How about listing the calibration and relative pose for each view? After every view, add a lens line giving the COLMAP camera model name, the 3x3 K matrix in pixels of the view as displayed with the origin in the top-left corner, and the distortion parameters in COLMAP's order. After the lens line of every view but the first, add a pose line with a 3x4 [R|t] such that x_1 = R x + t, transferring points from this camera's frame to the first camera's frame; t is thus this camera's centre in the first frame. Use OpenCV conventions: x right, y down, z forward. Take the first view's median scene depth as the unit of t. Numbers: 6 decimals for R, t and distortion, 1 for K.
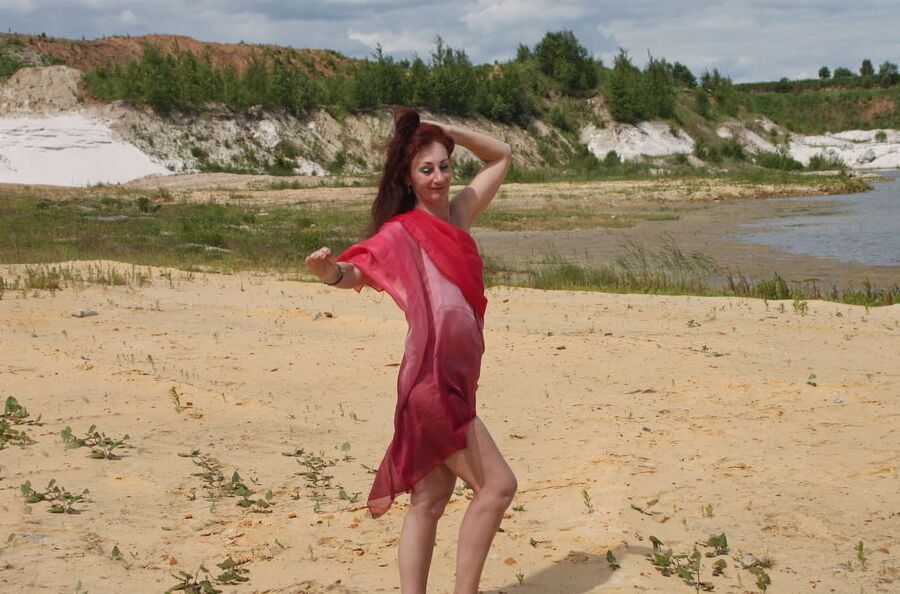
lens RADIAL K [[1540.5, 0, 450.2], [0, 1540.5, 299.9], [0, 0, 1]] dist [-0.020481, 0.109142]
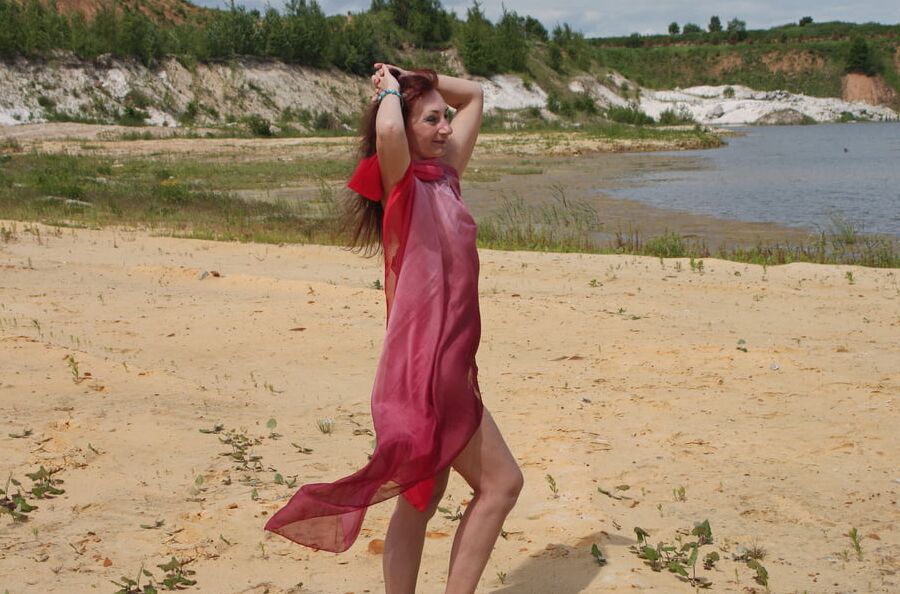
lens RADIAL K [[1540.1, 0, 430.0], [0, 1540.1, 296.3], [0, 0, 1]] dist [-0.031298, 0.187737]
pose [[0.996373, -0.000719, 0.085095, -0.003775], [-0.001705, 0.999595, 0.028421, -0.000511], [-0.085081, -0.028463, 0.995967, 0.005595]]
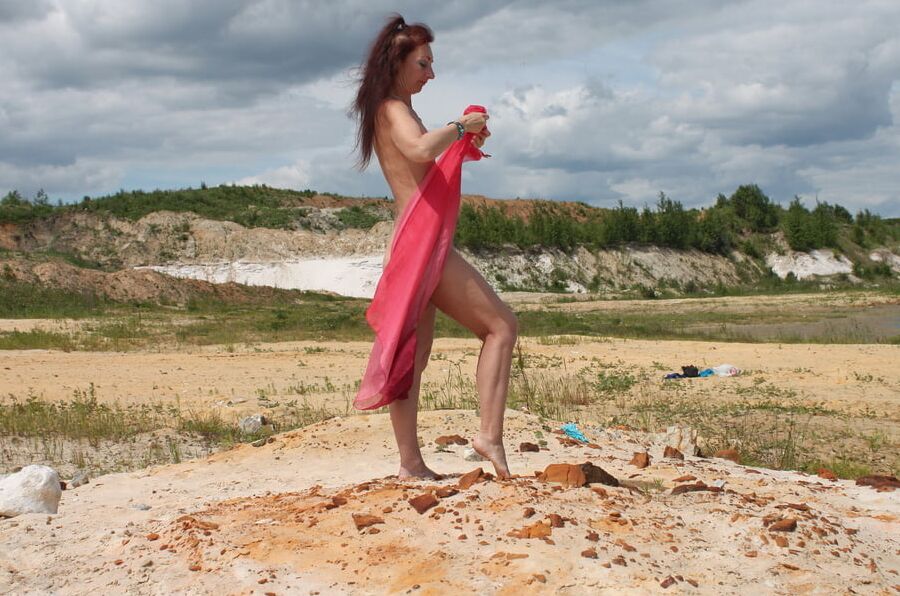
lens RADIAL K [[1244.4, 0, 446.1], [0, 1244.4, 284.5], [0, 0, 1]] dist [-0.084103, 0.093773]
pose [[0.987024, -0.012566, -0.160079, -0.025326], [-0.001372, 0.996237, -0.086662, 0.011318], [0.160566, 0.085757, 0.983293, -0.149018]]
